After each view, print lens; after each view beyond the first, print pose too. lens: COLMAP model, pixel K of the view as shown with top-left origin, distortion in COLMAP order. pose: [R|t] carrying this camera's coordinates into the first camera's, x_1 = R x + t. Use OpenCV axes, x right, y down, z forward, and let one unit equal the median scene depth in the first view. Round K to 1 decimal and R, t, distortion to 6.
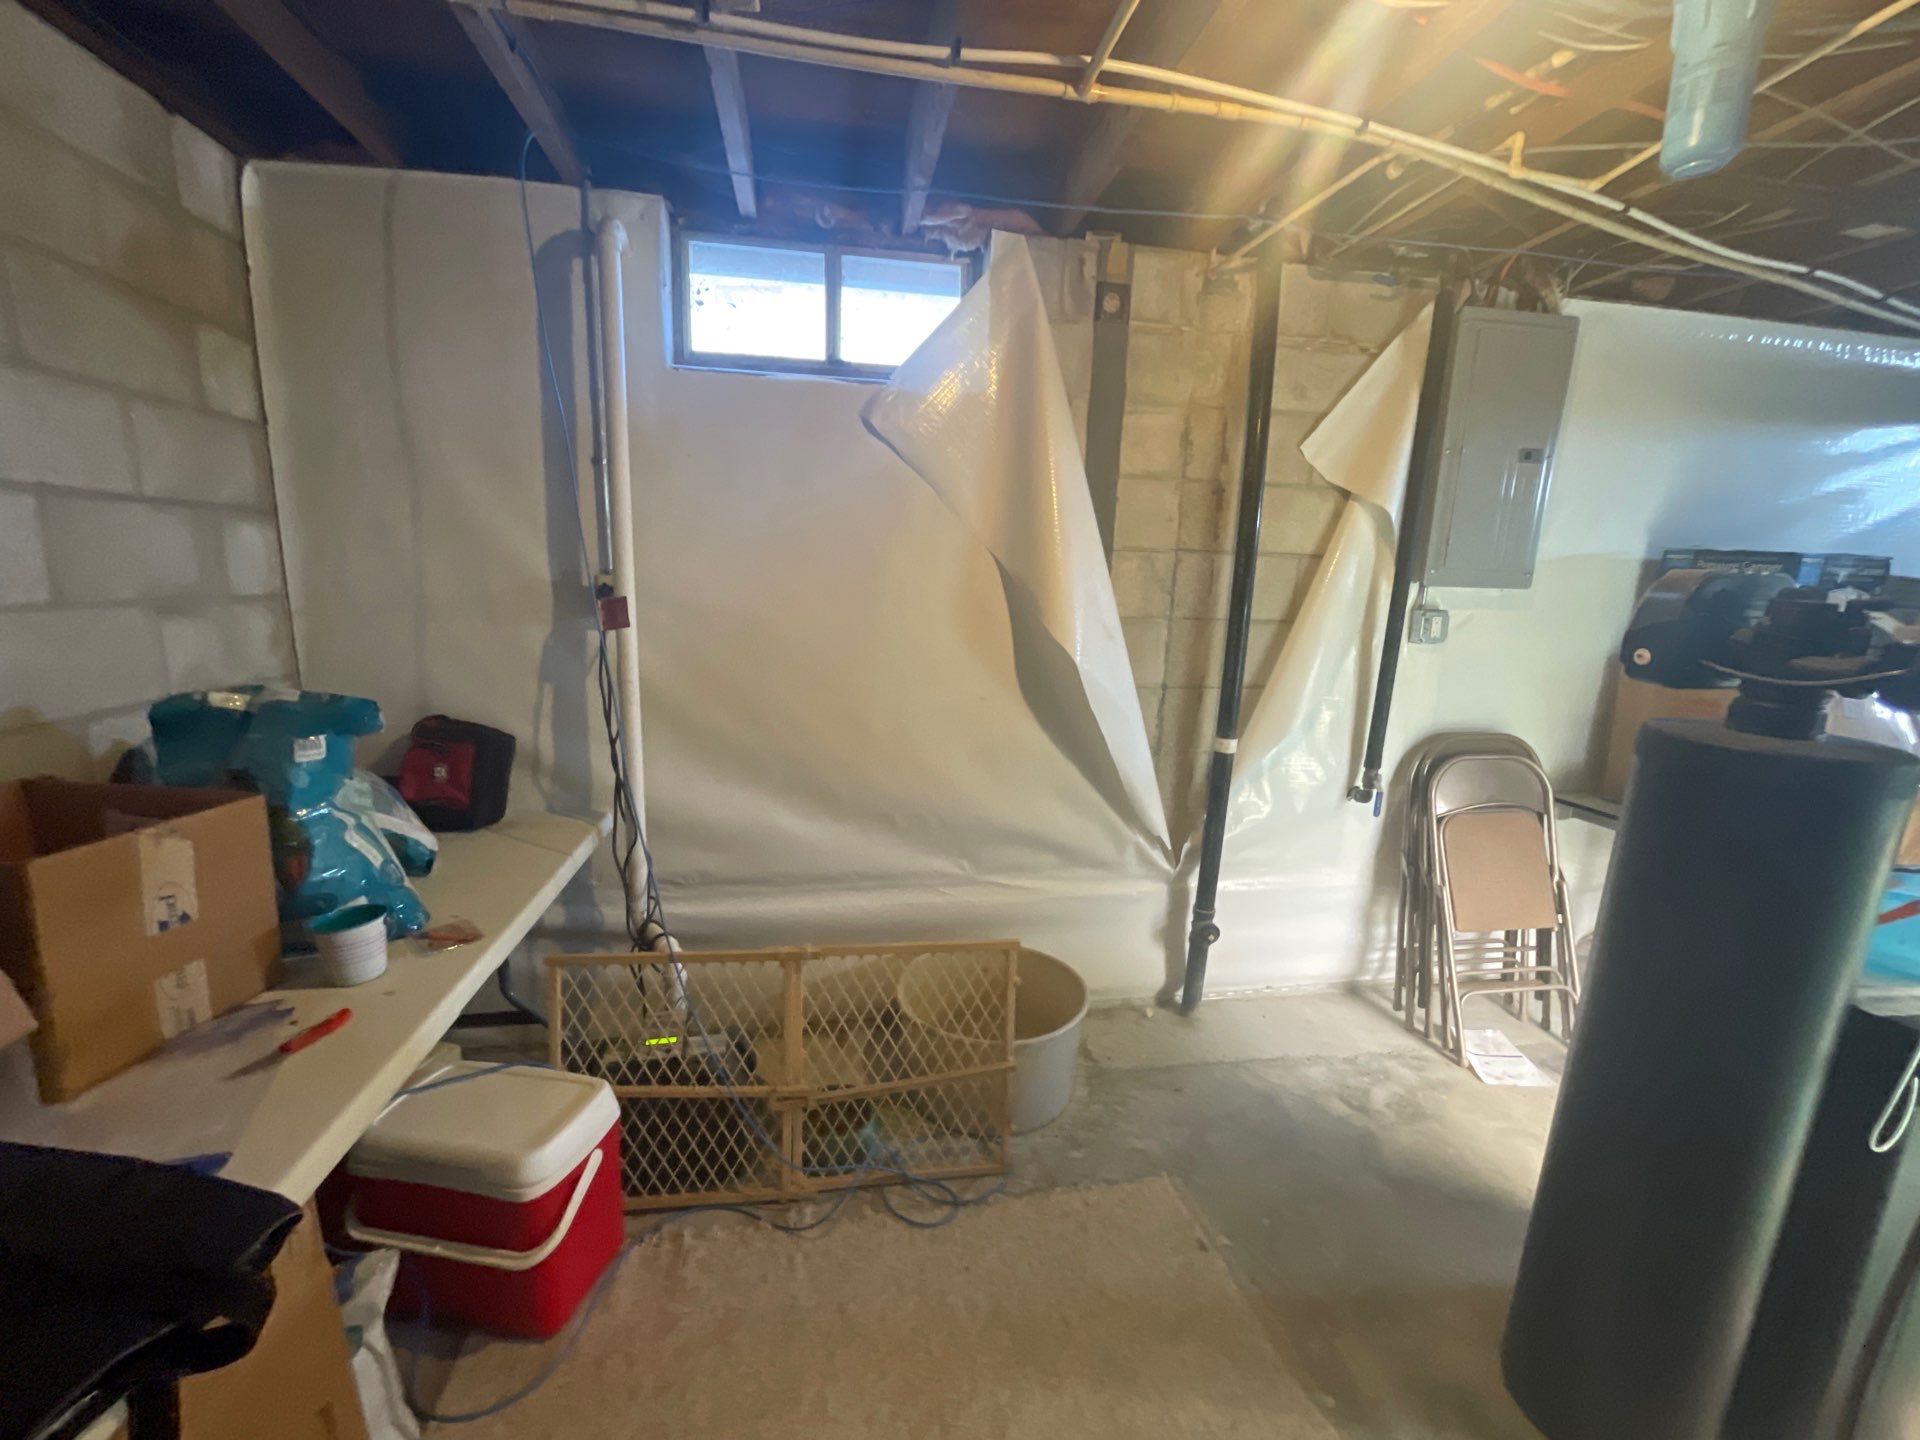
lens RADIAL K [[774.0, 0, 957.8], [0, 774.0, 706.4], [0, 0, 1]] dist [0.000309, 0.000148]
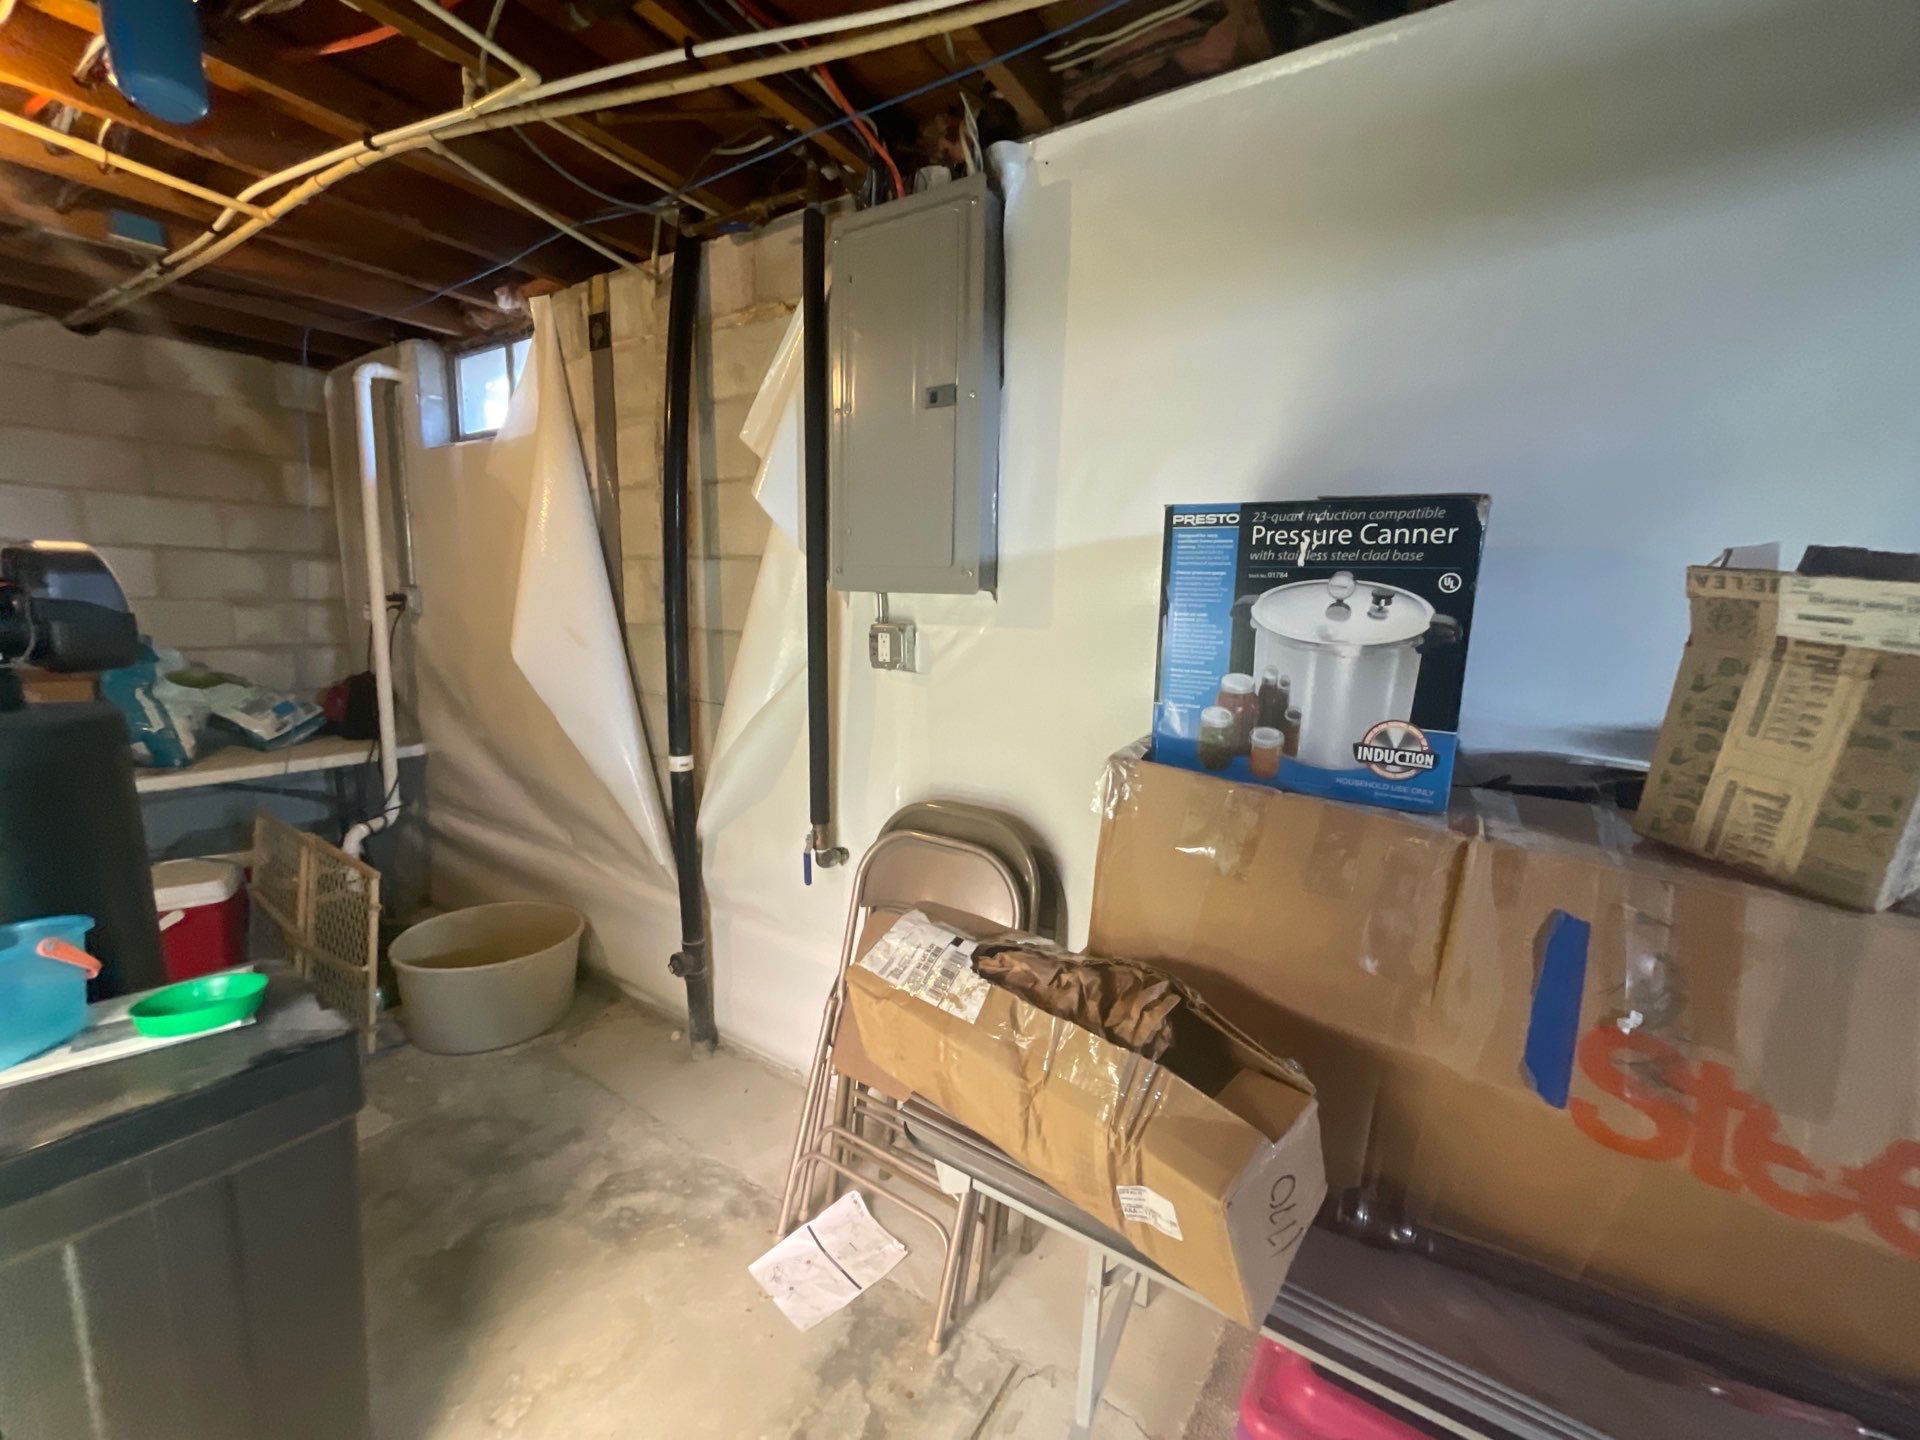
lens RADIAL K [[788.7, 0, 956.9], [0, 788.7, 709.5], [0, 0, 1]] dist [-0.001816, -0.000475]
pose [[0.733951, 0.087954, -0.673484, 1.383796], [-0.126614, 0.991916, -0.008442, -0.054478], [0.667297, 0.091468, 0.739154, 0.584124]]
